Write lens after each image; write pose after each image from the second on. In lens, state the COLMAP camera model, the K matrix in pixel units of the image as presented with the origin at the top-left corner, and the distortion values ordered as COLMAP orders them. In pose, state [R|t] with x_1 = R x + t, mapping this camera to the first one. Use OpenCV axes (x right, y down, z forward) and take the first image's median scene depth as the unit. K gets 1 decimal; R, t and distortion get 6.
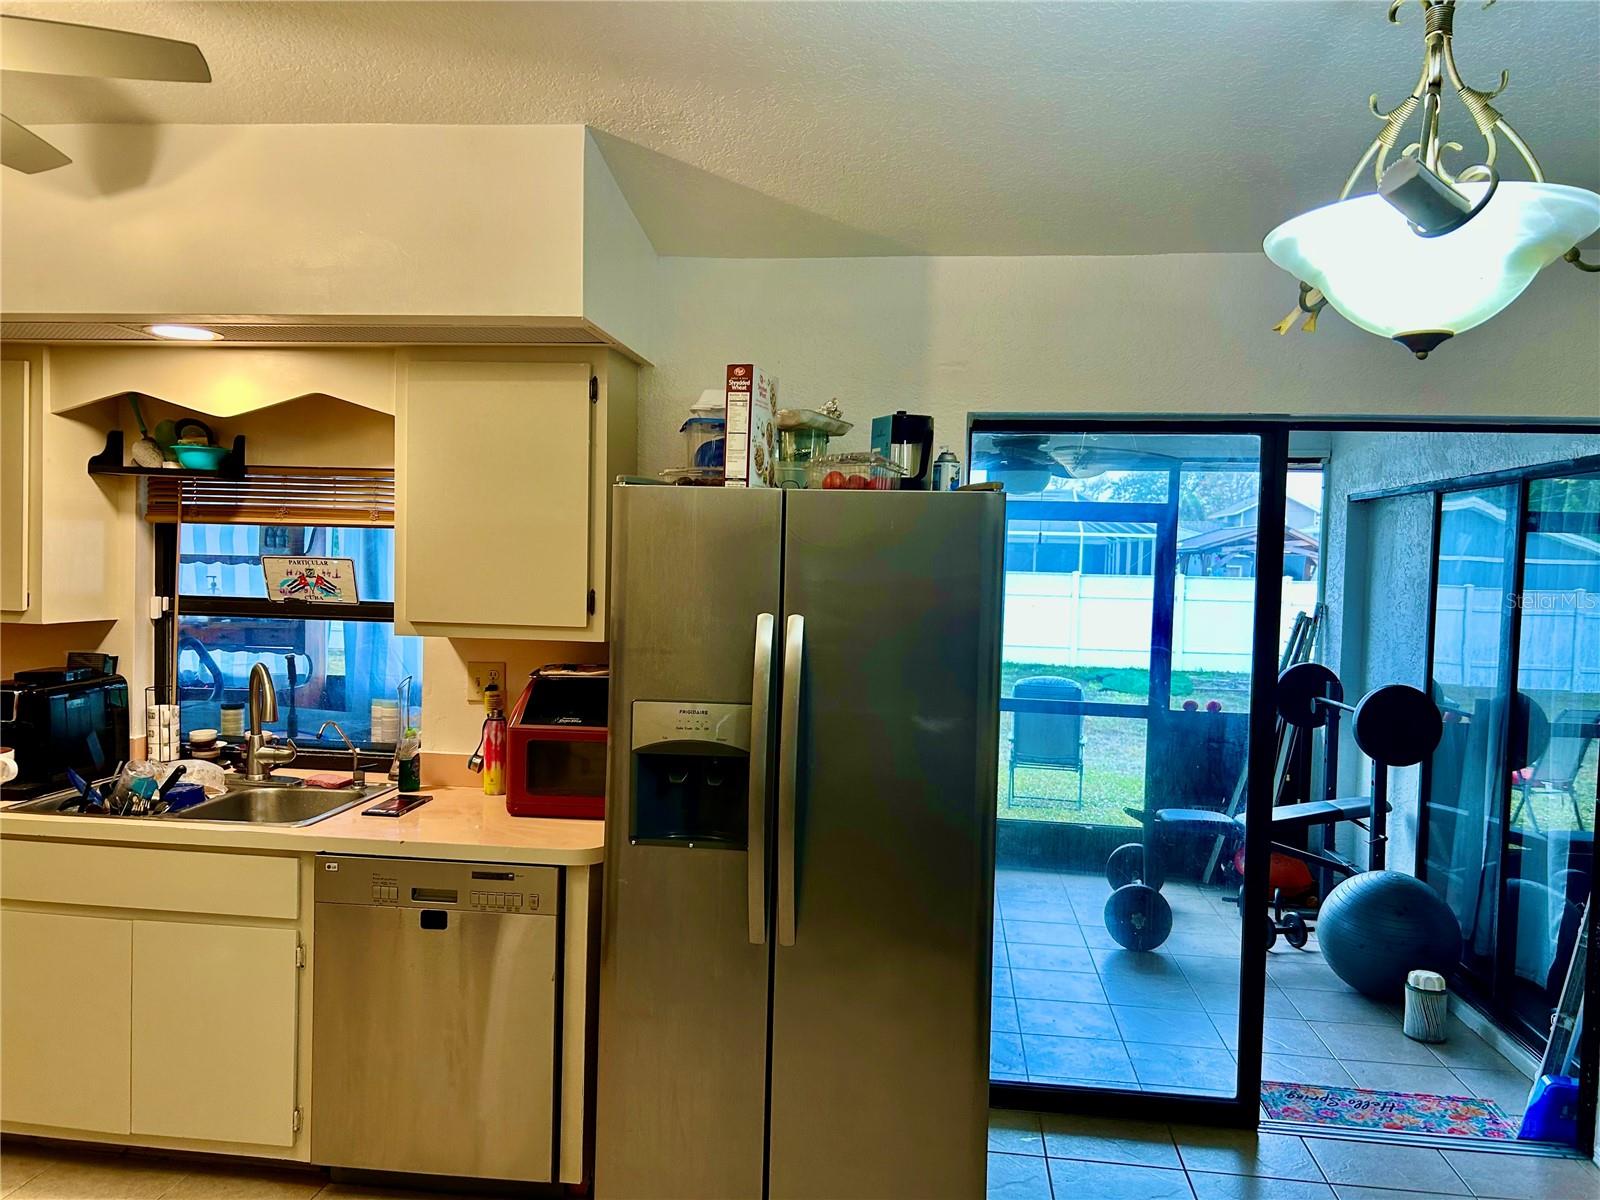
lens RADIAL K [[1204.9, 0, 799.1], [0, 1204.9, 607.2], [0, 0, 1]] dist [0.000540, 0.001417]
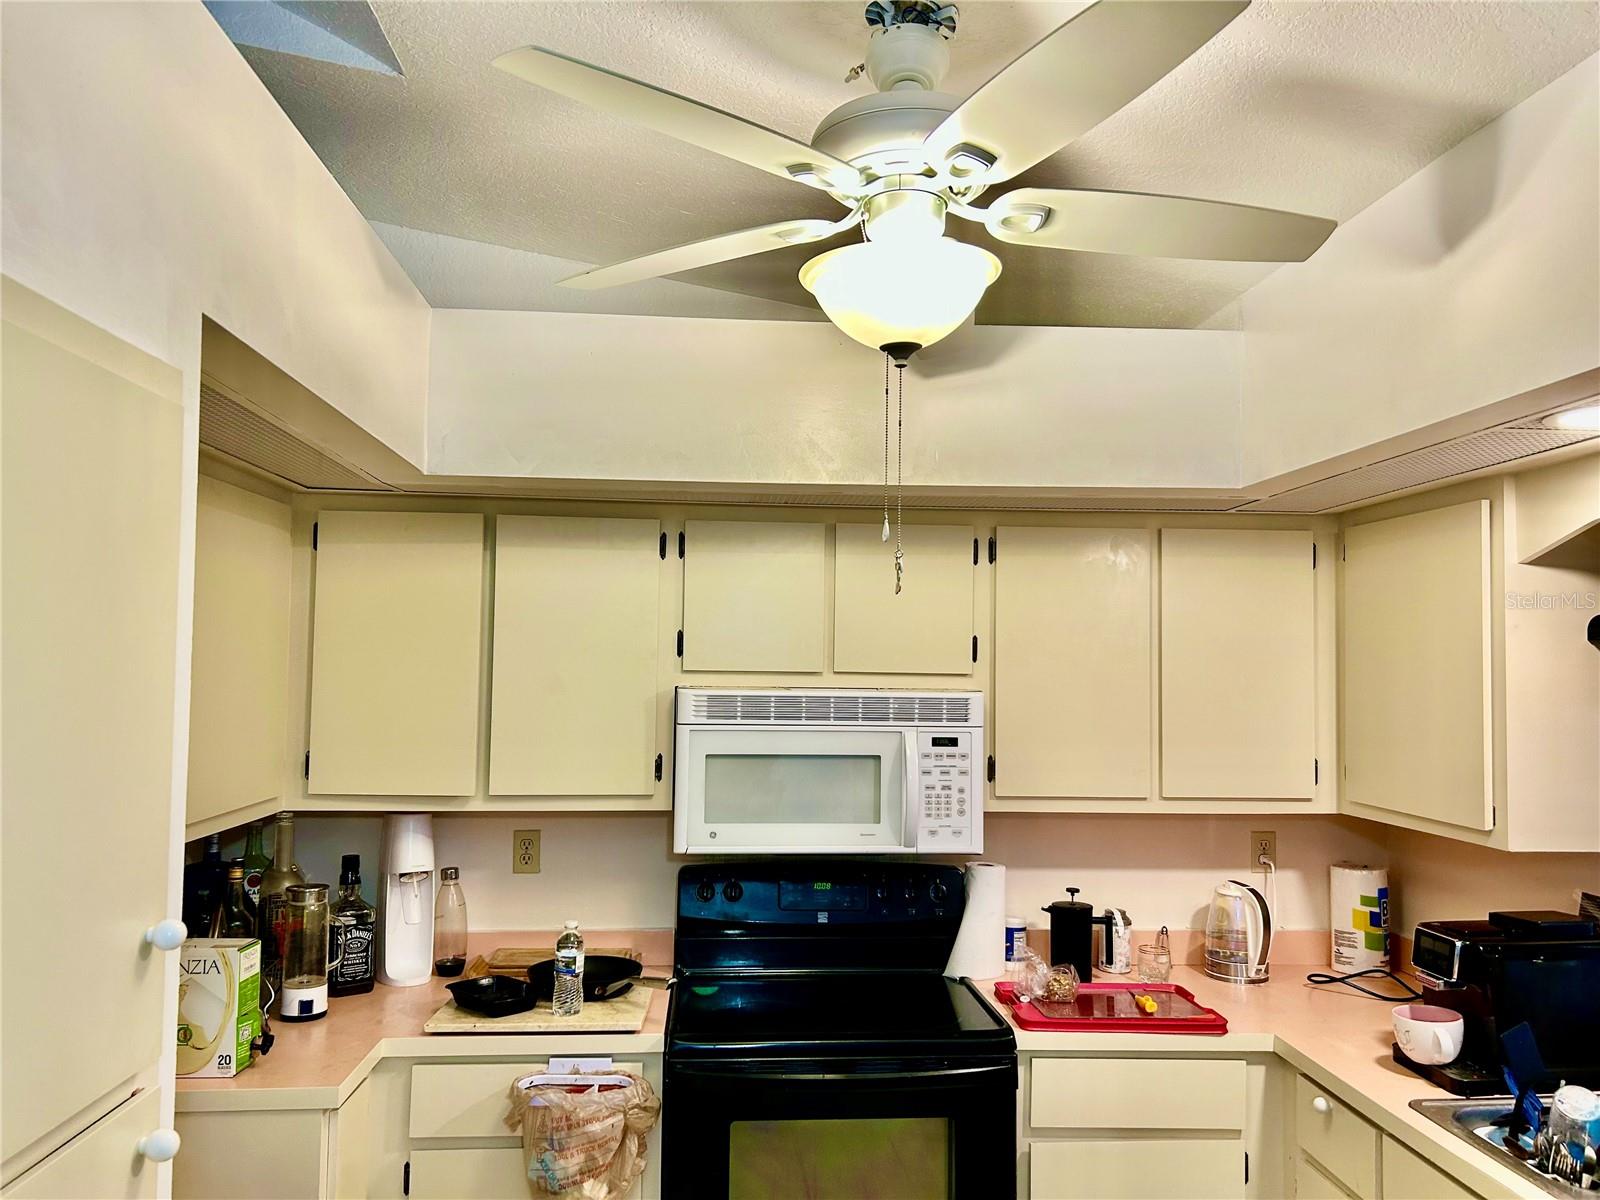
lens RADIAL K [[1208.2, 0, 795.7], [0, 1208.2, 605.5], [0, 0, 1]] dist [0.056639, -0.061616]
pose [[0.187613, -0.076698, -0.979244, 0.027008], [-0.055046, 0.994559, -0.088444, -0.044794], [0.980699, 0.070497, 0.182371, 0.431480]]
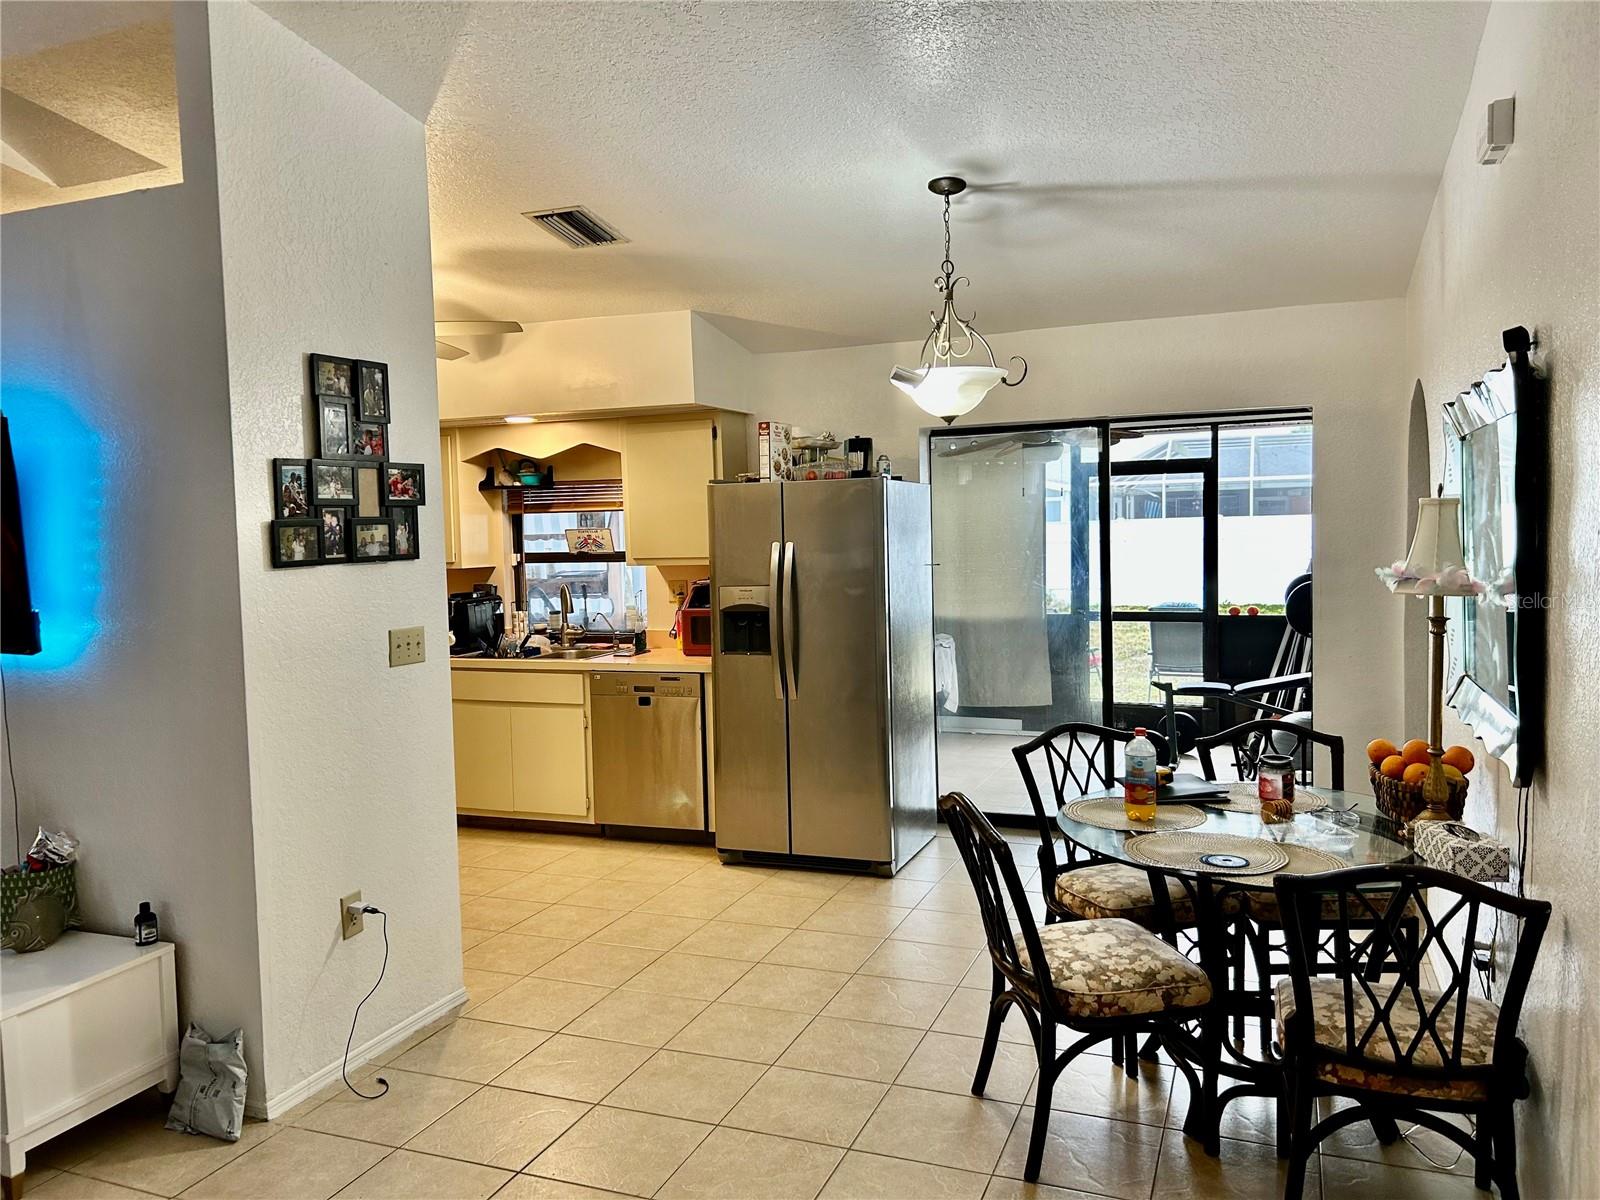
lens RADIAL K [[1208.2, 0, 795.7], [0, 1208.2, 605.5], [0, 0, 1]] dist [0.056639, -0.061616]
pose [[0.964533, -0.035067, -0.261623, 0.415959], [0.041979, 0.998900, 0.020878, 0.055413], [0.260603, -0.031120, 0.964944, -0.774920]]
